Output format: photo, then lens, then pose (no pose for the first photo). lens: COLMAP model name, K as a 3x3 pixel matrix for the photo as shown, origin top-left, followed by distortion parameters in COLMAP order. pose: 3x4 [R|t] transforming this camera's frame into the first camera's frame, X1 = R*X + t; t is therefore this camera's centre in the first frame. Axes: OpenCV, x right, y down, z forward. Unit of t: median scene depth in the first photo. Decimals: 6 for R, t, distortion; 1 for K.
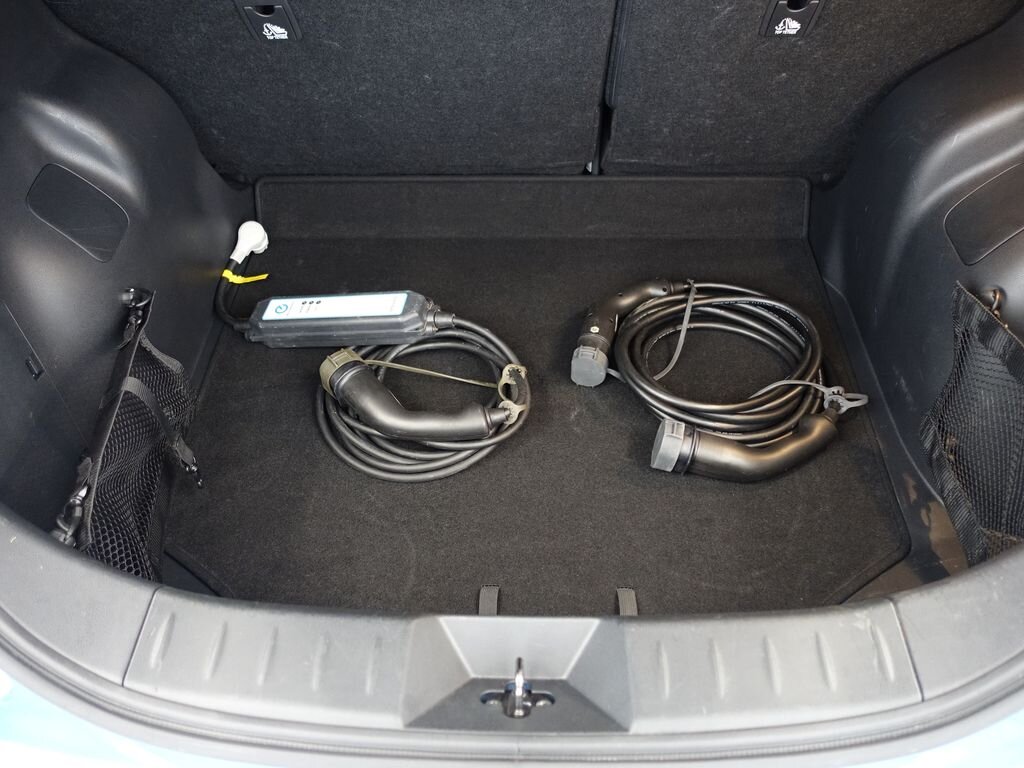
lens RADIAL K [[856.4, 0, 524.0], [0, 856.4, 383.8], [0, 0, 1]] dist [0.117517, 0.004301]
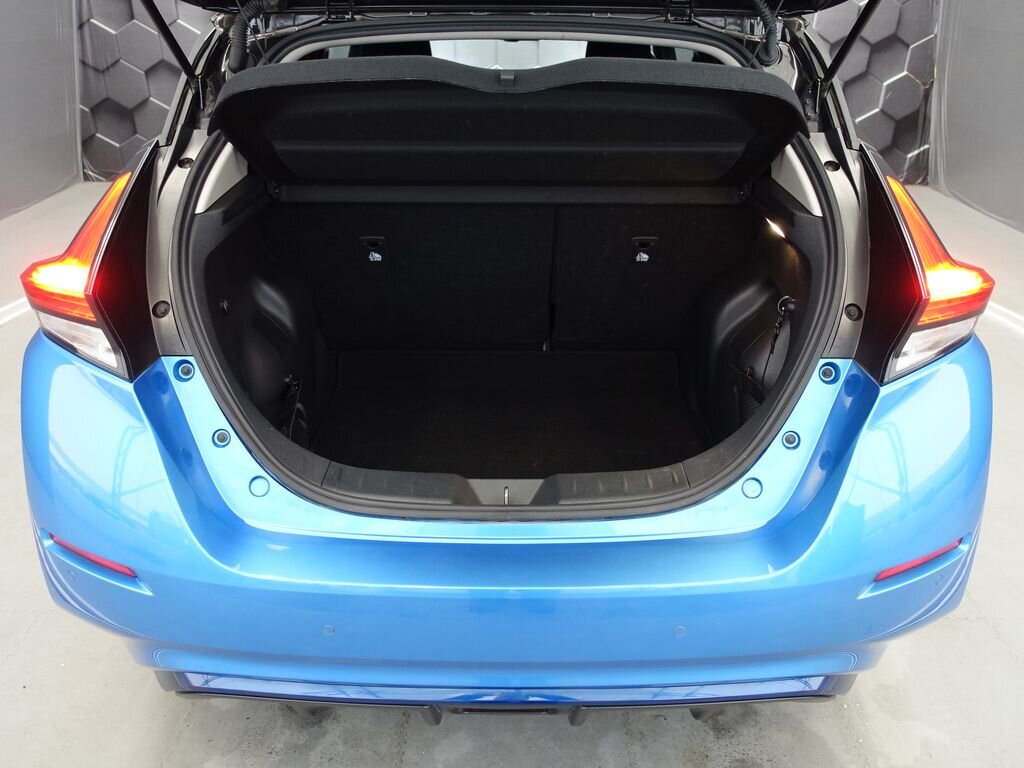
lens RADIAL K [[856.4, 0, 524.0], [0, 856.4, 383.8], [0, 0, 1]] dist [0.117517, 0.004301]
pose [[0.999605, 0.002451, 0.027992, -0.012113], [0.008024, 0.929811, -0.367951, 0.572459], [-0.026929, 0.368030, 0.929424, -0.675135]]
